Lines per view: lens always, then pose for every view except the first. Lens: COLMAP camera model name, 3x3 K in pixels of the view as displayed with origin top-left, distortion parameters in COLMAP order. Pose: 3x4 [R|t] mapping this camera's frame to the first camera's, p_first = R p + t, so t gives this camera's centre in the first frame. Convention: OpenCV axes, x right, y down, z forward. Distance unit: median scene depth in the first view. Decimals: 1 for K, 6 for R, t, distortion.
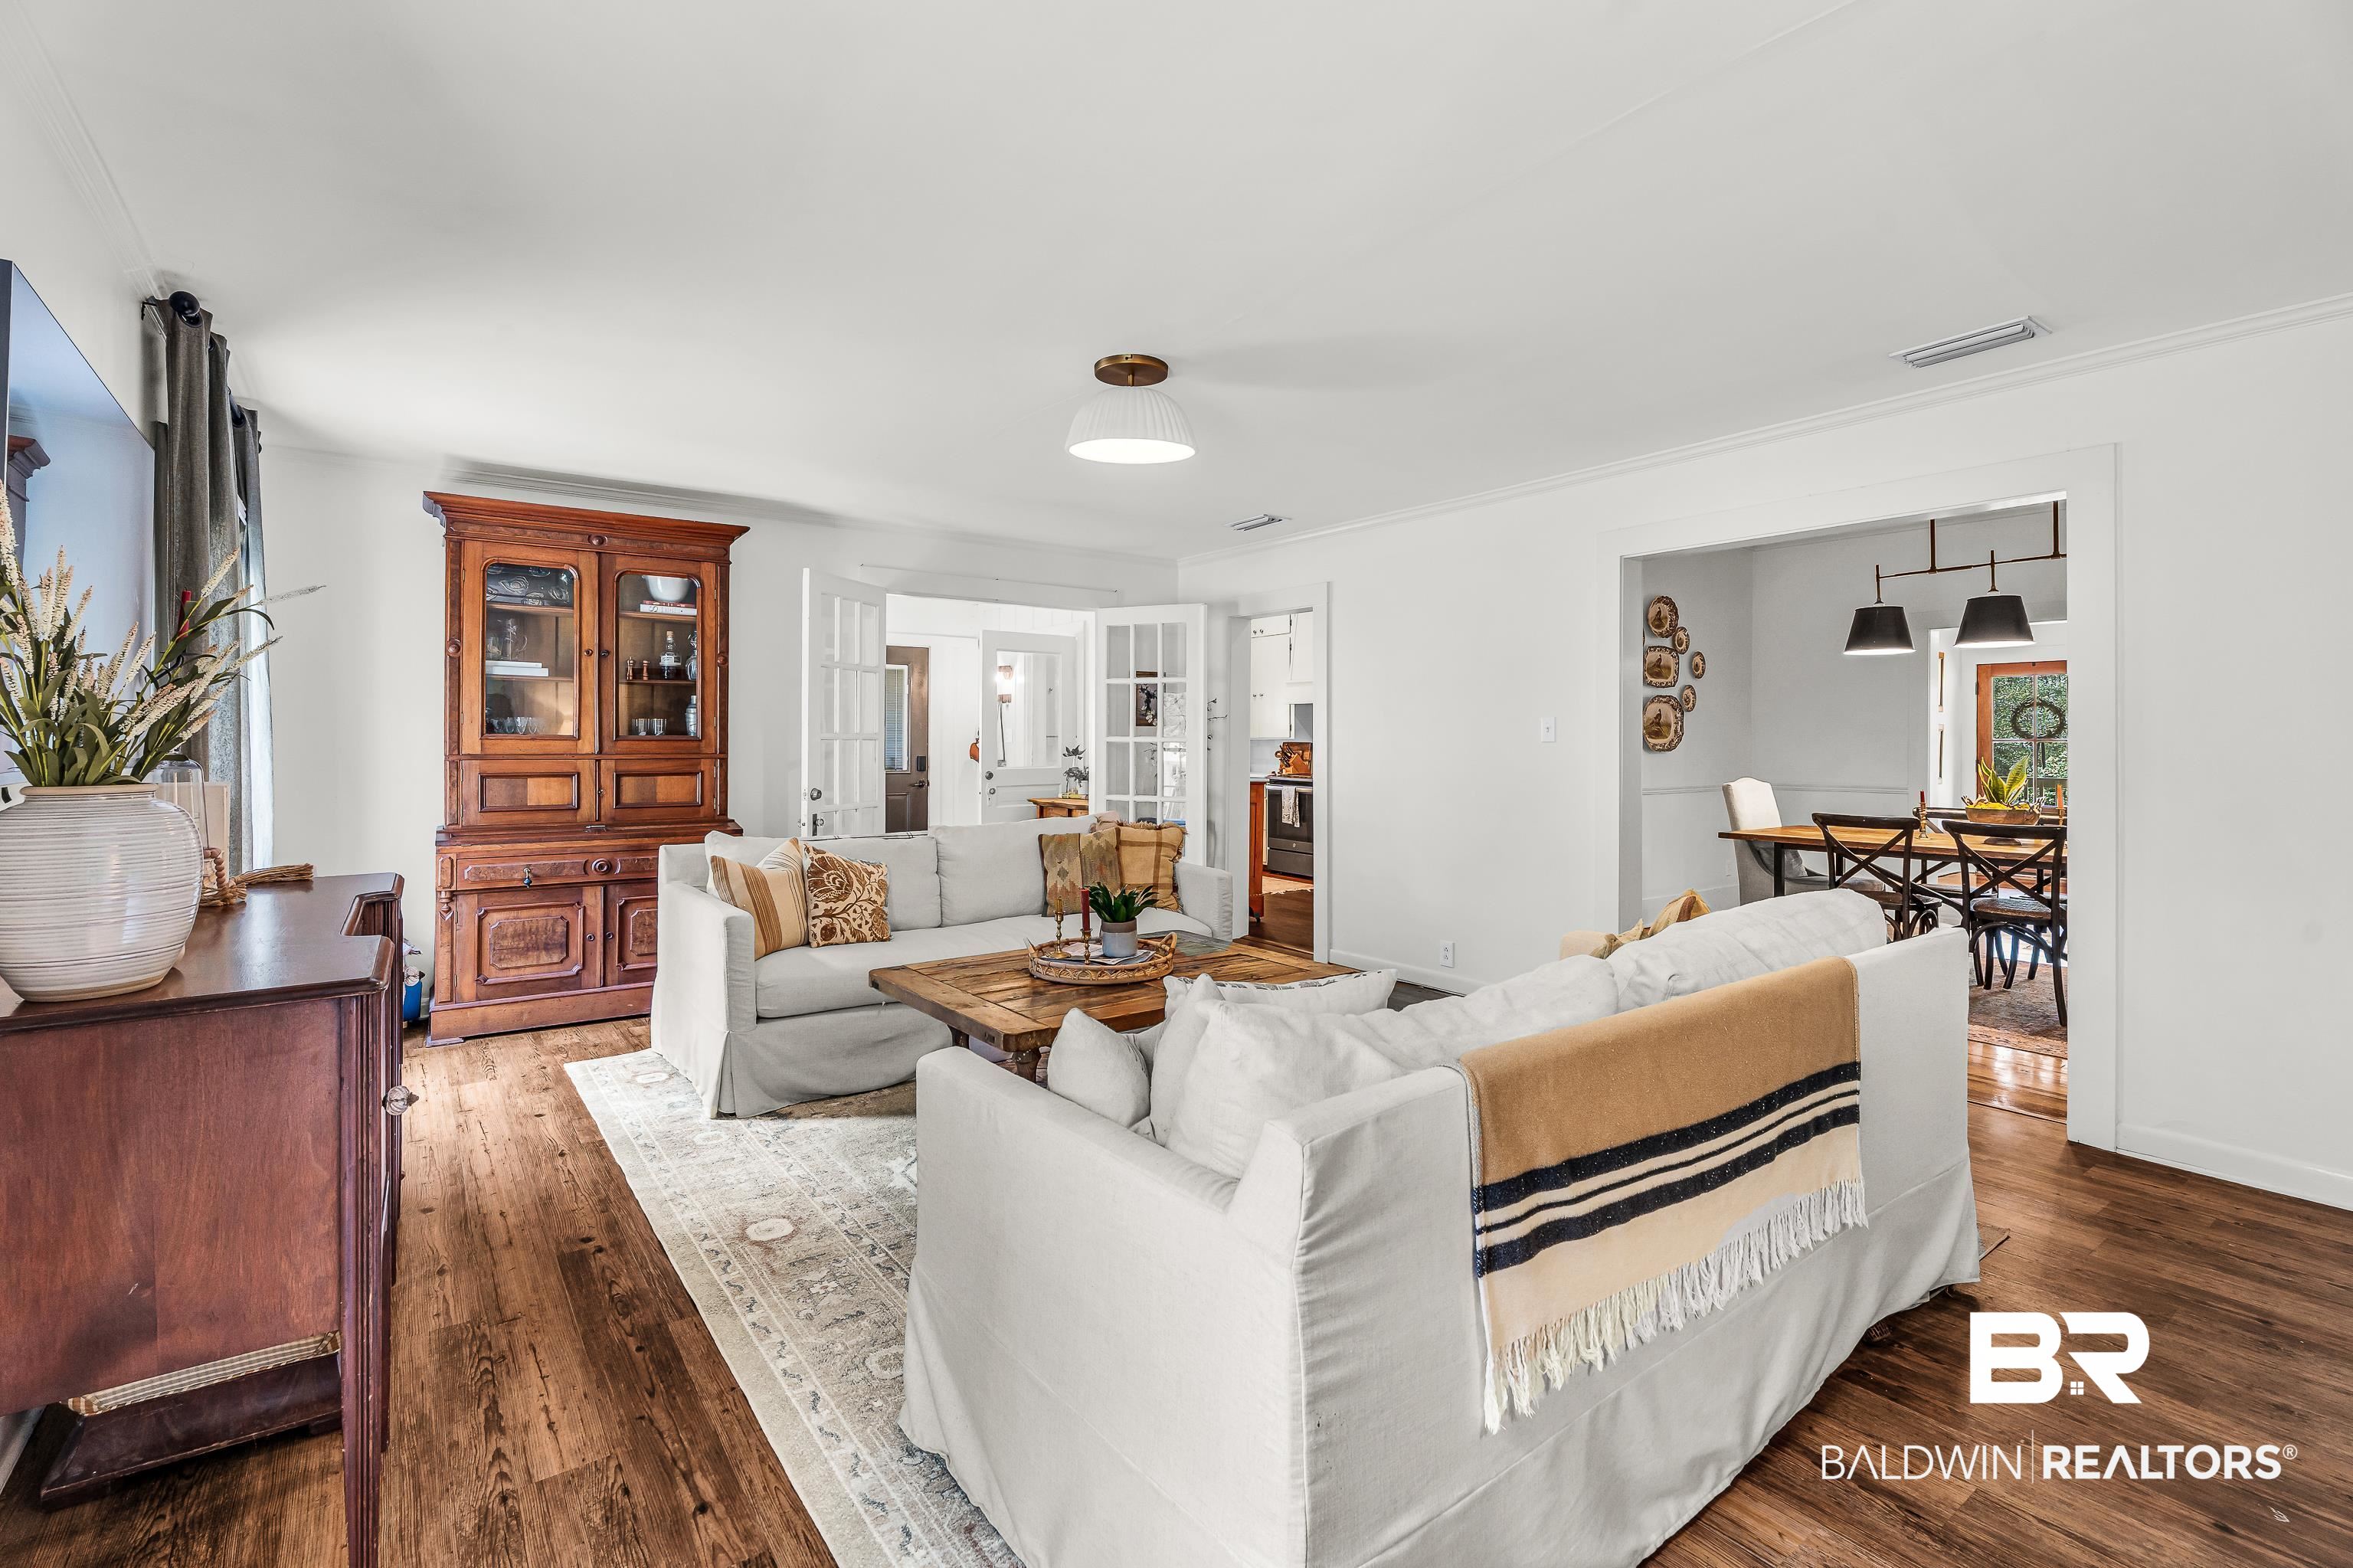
lens RADIAL K [[1020.8, 0, 1151.2], [0, 1020.8, 726.4], [0, 0, 1]] dist [-0.008722, 0.009296]
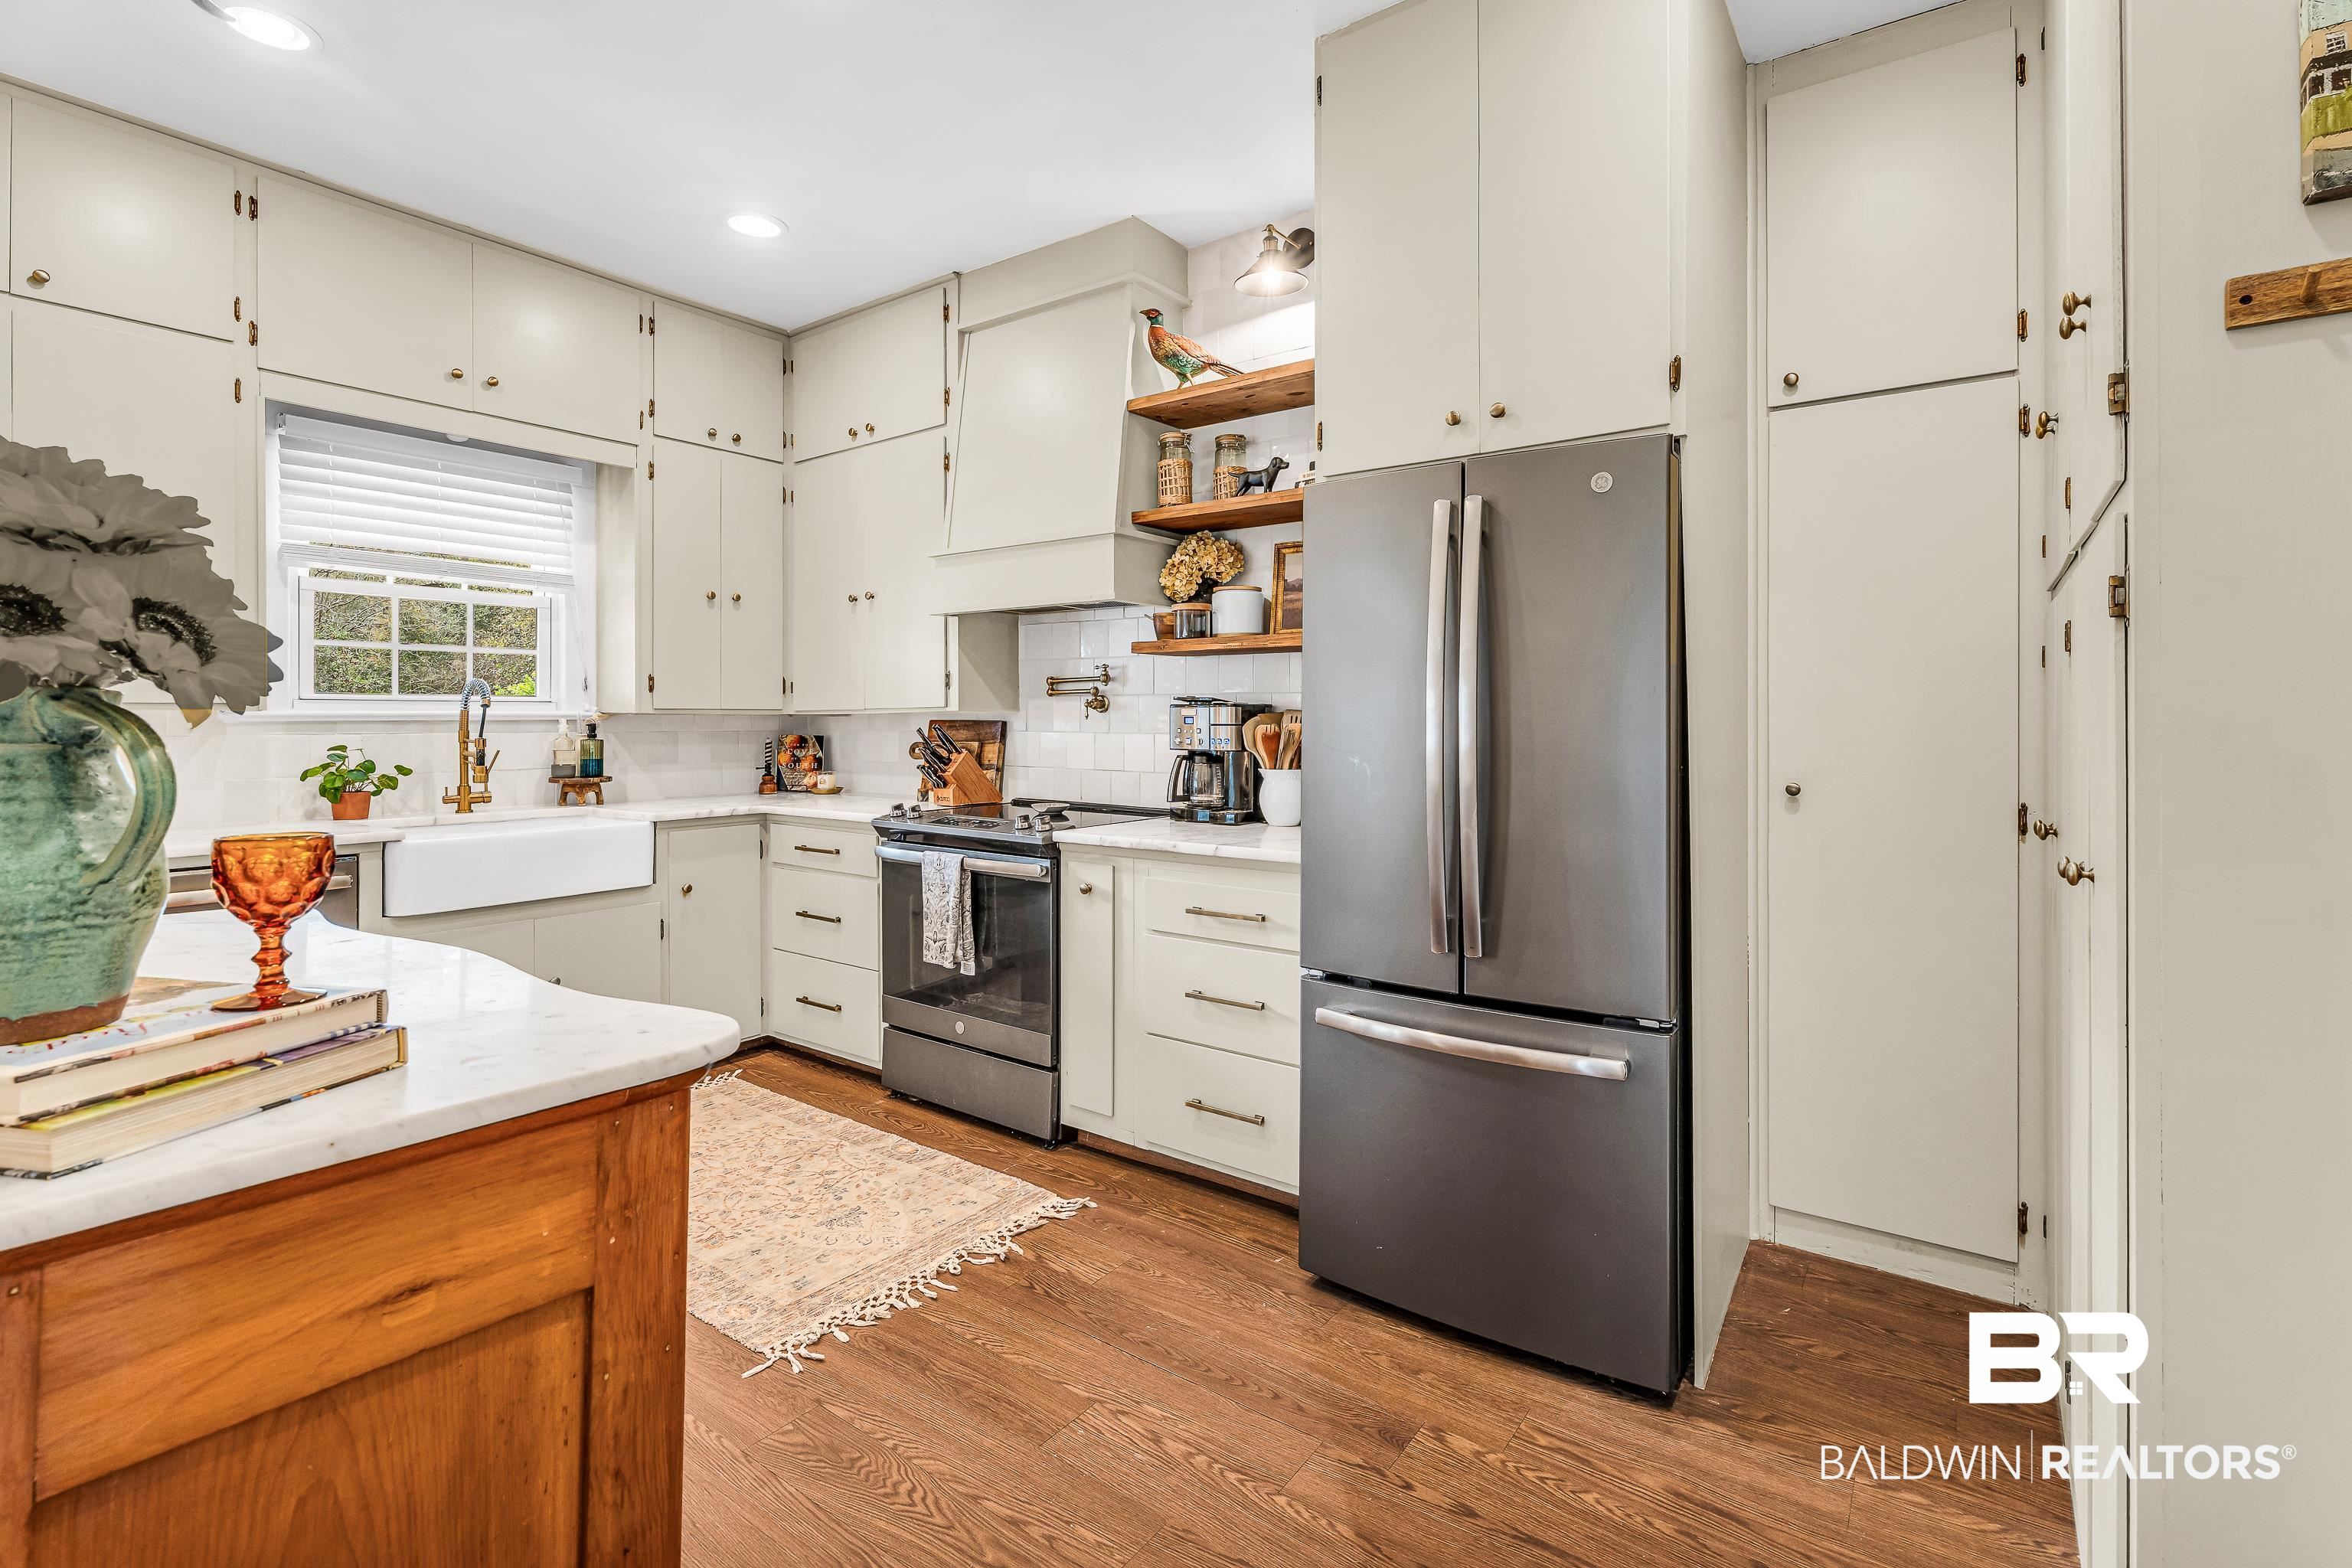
lens RADIAL K [[1020.3, 0, 1150.7], [0, 1020.3, 726.5], [0, 0, 1]] dist [-0.008722, 0.009296]
pose [[0.947936, -0.003352, 0.318443, 0.092982], [-0.000296, 0.999935, 0.011407, 0.014482], [-0.318461, -0.010908, 0.947873, 0.661086]]
